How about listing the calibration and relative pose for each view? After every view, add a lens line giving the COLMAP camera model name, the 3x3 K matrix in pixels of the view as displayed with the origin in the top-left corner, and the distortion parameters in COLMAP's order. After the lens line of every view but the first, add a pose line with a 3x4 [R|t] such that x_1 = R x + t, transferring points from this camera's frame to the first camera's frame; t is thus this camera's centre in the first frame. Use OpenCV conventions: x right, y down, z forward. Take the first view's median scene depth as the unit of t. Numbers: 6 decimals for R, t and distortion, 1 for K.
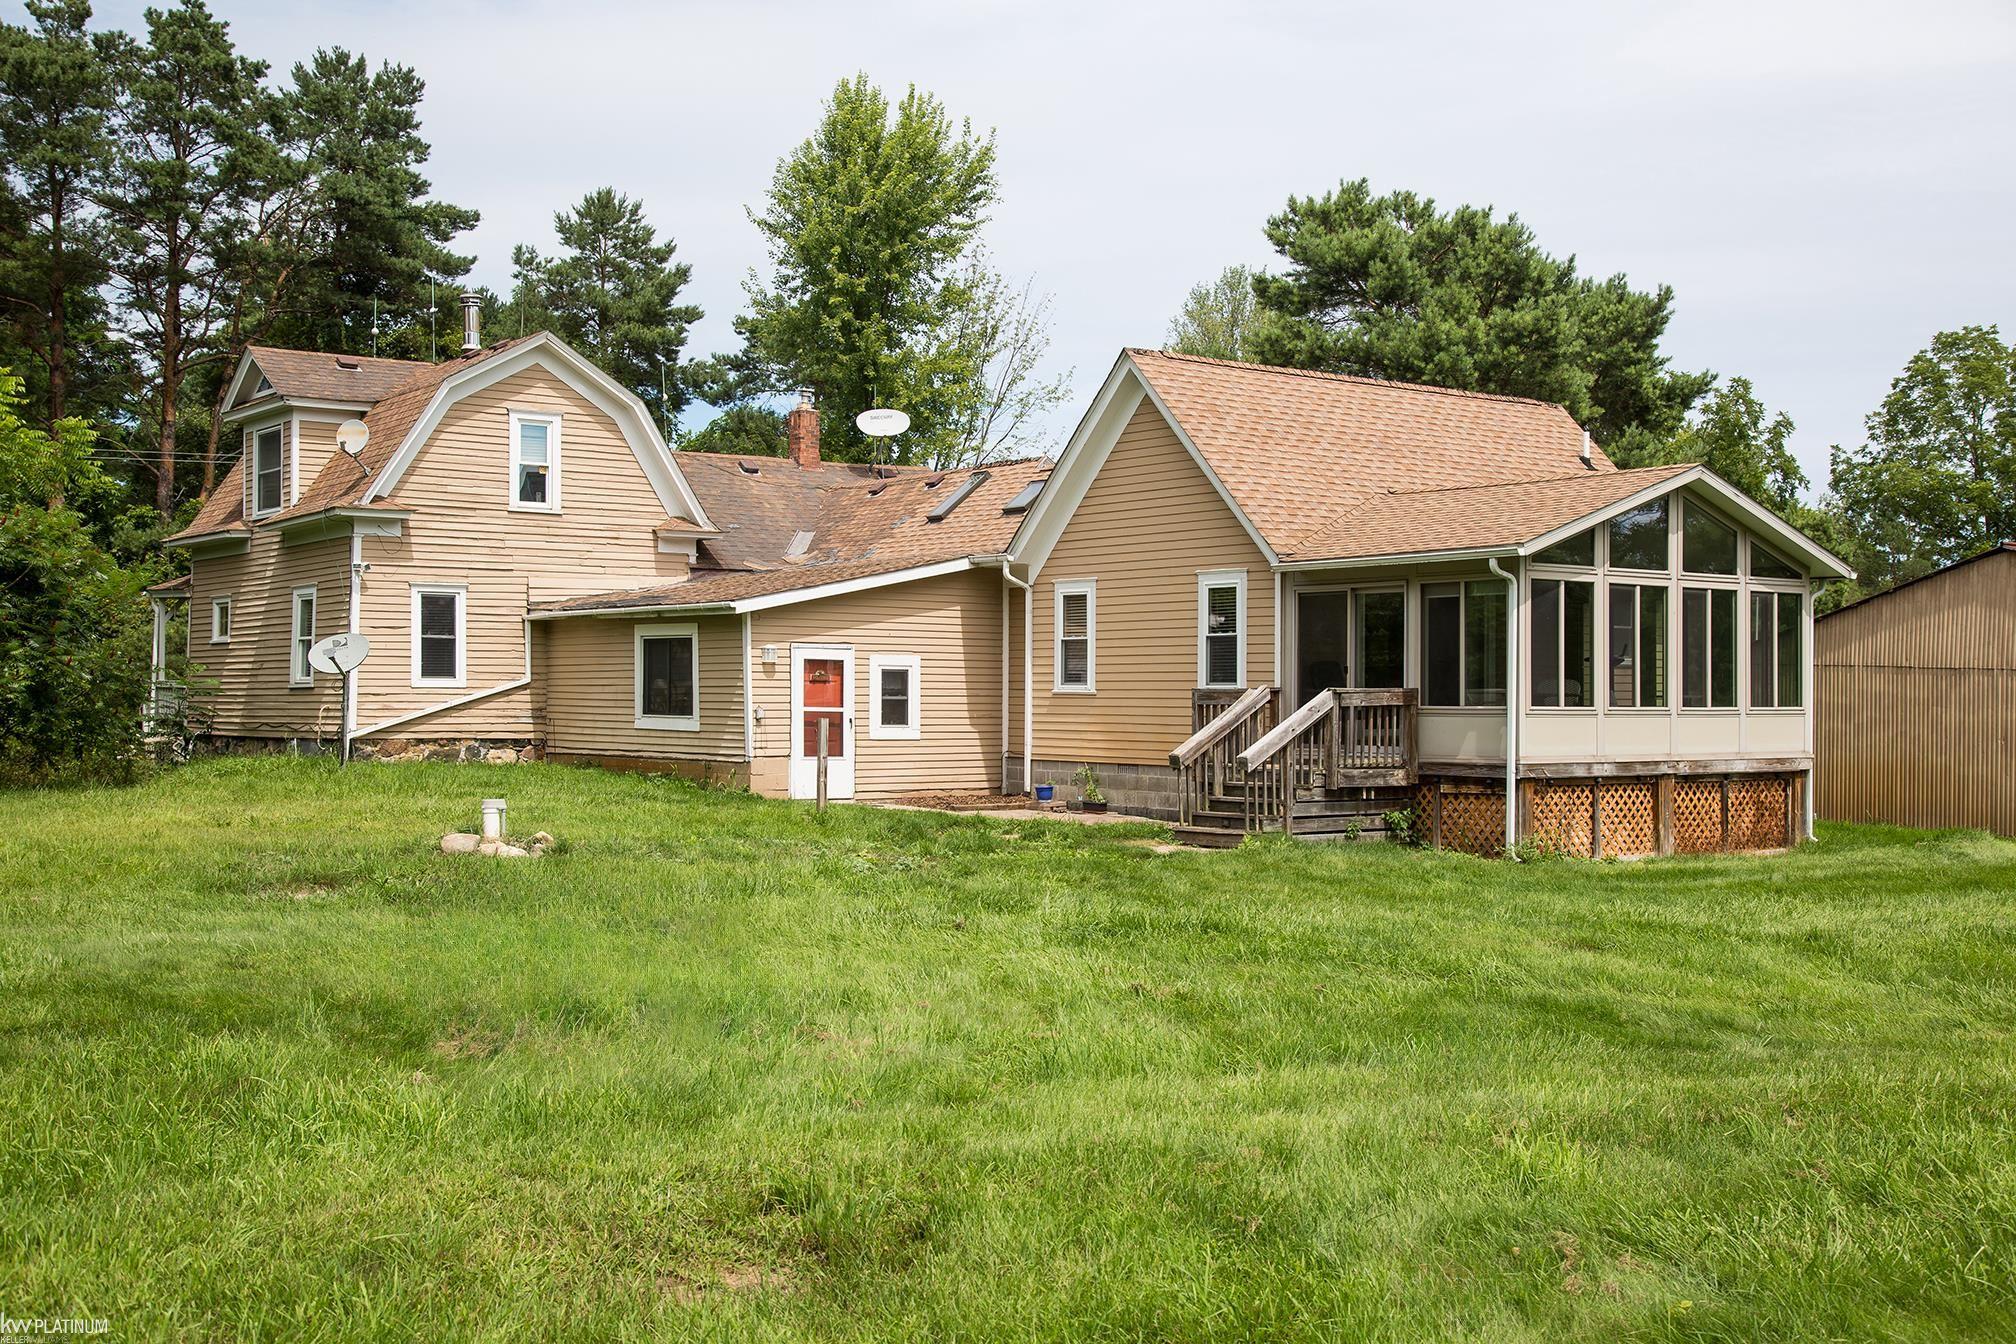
lens RADIAL K [[2221.1, 0, 1008.2], [0, 2221.1, 668.3], [0, 0, 1]] dist [0.011180, 0.000000]
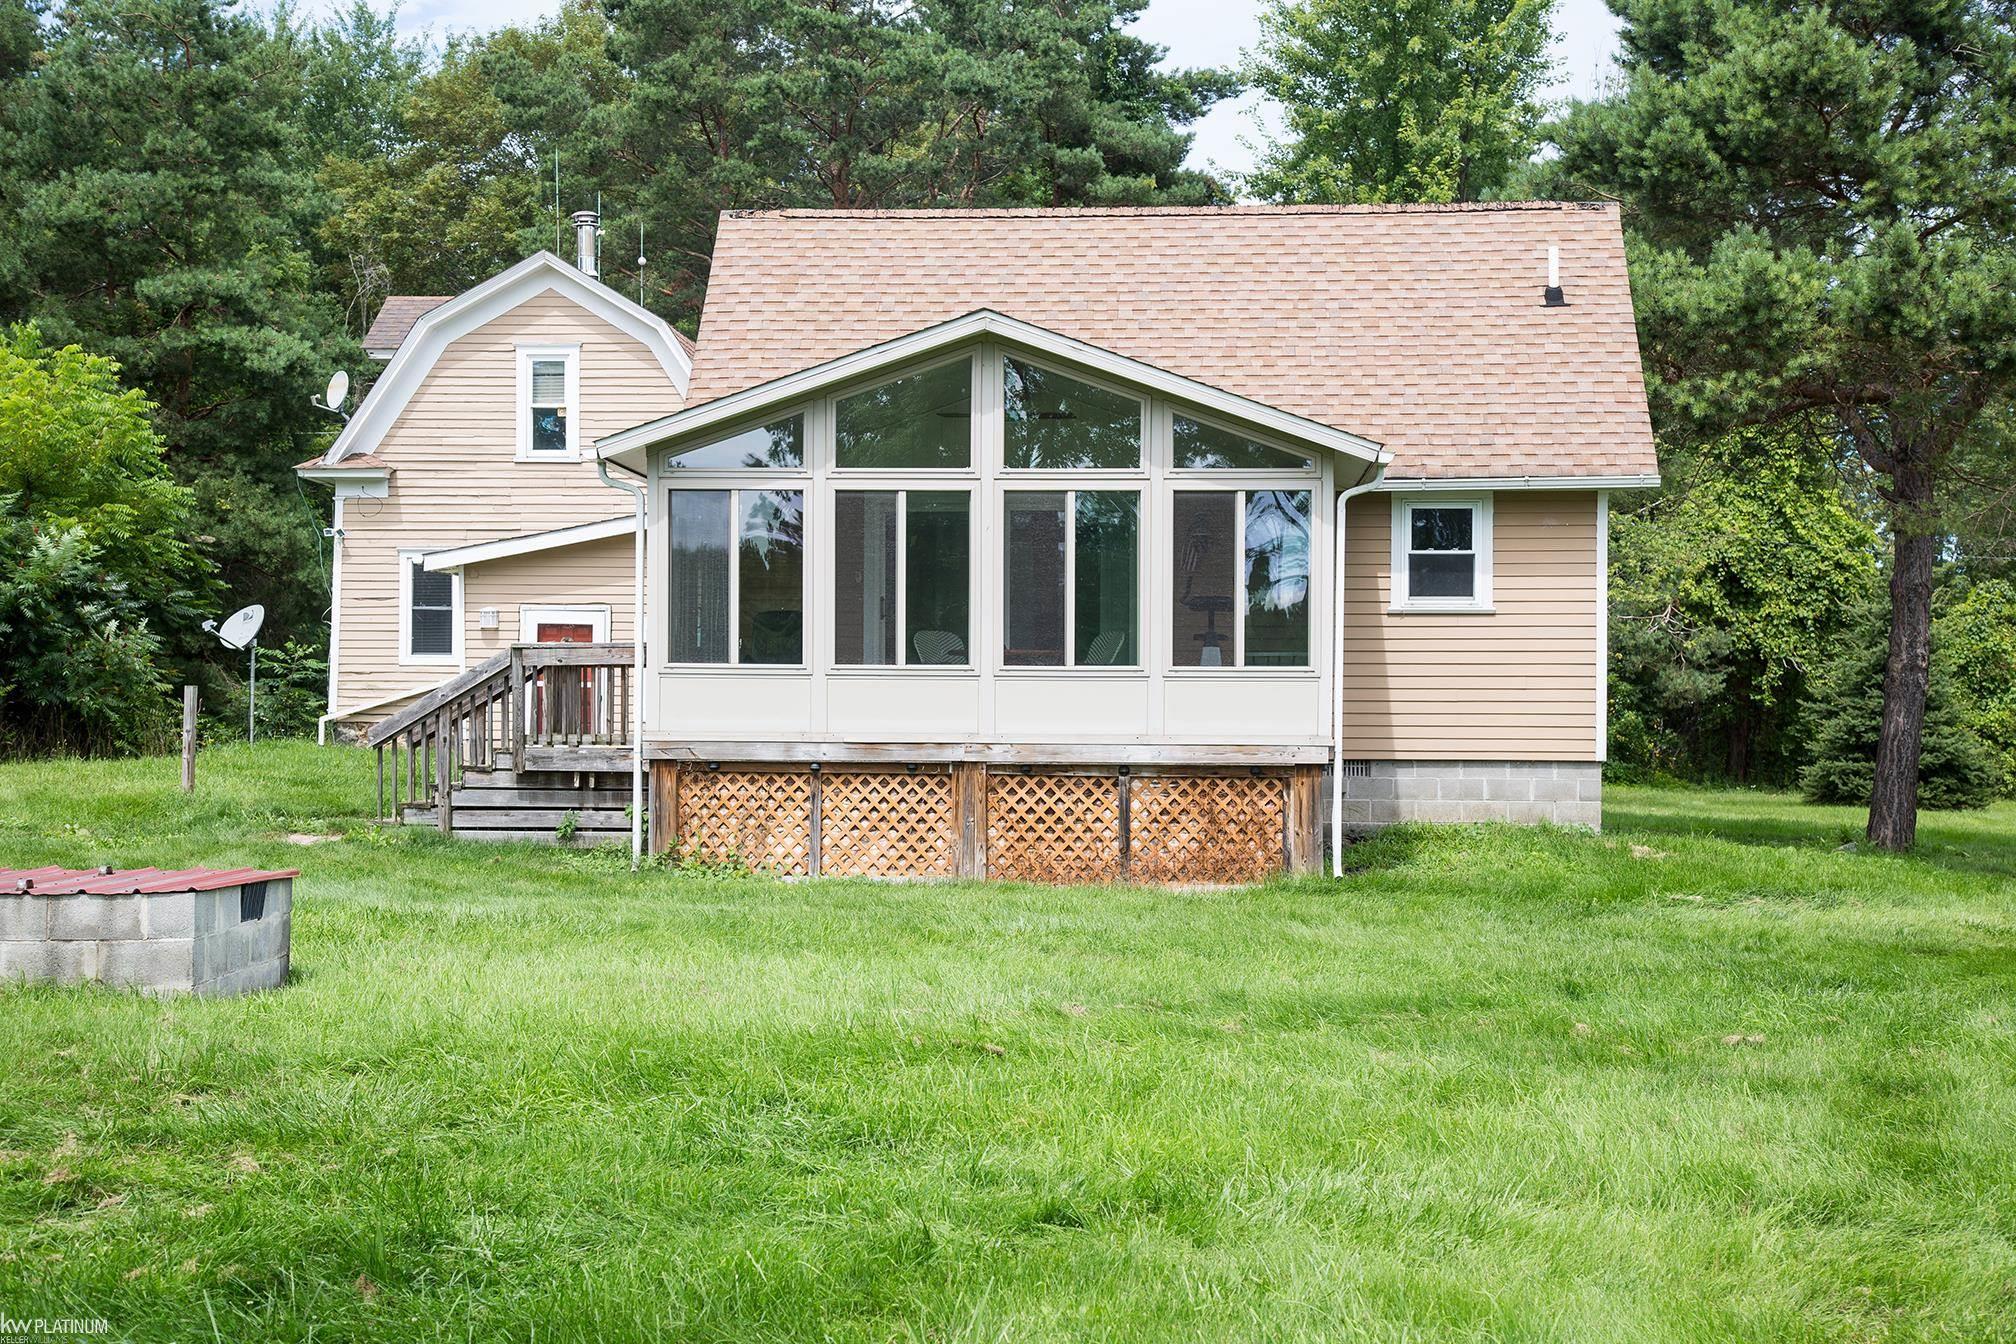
lens RADIAL K [[3066.6, 0, 991.8], [0, 3066.6, 663.8], [0, 0, 1]] dist [0.164350, 0.000000]
pose [[0.740334, -0.010306, -0.672160, 0.906742], [0.006271, 0.999945, -0.008424, 0.024407], [0.672210, 0.002021, 0.740358, 0.291680]]
